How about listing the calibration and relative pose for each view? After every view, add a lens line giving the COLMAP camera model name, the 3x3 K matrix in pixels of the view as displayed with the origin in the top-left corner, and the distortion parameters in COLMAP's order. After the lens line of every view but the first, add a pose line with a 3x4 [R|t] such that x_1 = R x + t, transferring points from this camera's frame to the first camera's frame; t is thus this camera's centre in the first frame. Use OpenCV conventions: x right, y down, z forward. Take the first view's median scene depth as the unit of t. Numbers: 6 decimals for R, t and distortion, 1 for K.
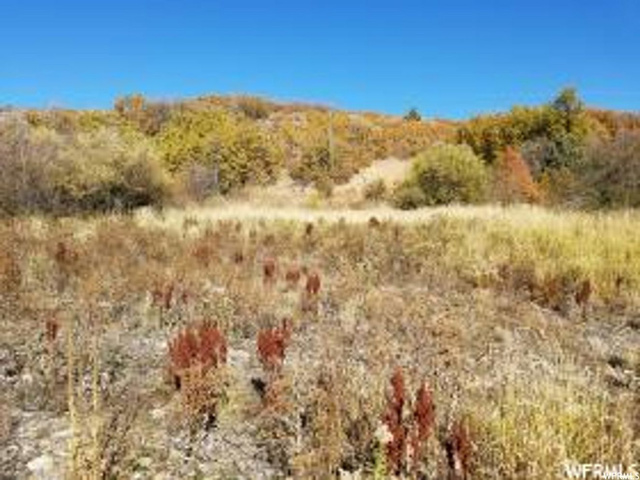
lens RADIAL K [[490.4, 0, 318.7], [0, 490.4, 257.4], [0, 0, 1]] dist [0.262837, -0.475726]
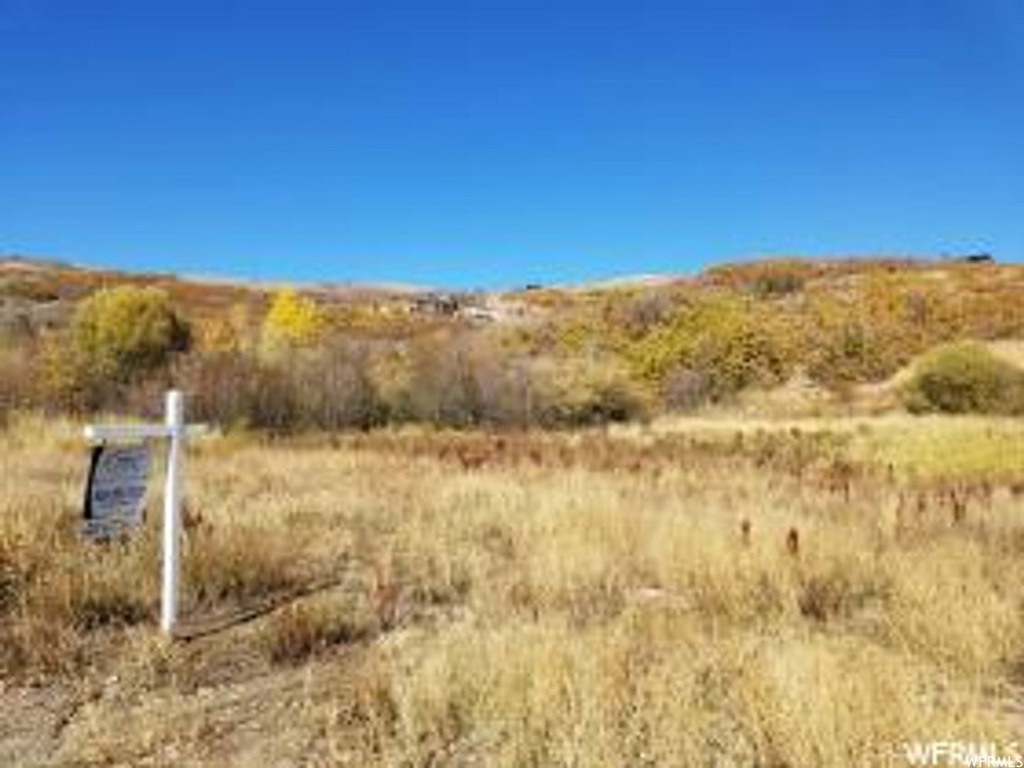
lens RADIAL K [[784.7, 0, 510.0], [0, 784.7, 411.8], [0, 0, 1]] dist [0.262837, -0.475726]
pose [[0.878295, -0.026574, -0.477380, 0.149112], [-0.022966, 0.994957, -0.097639, 0.029993], [0.477568, 0.096719, 0.873255, -0.347337]]
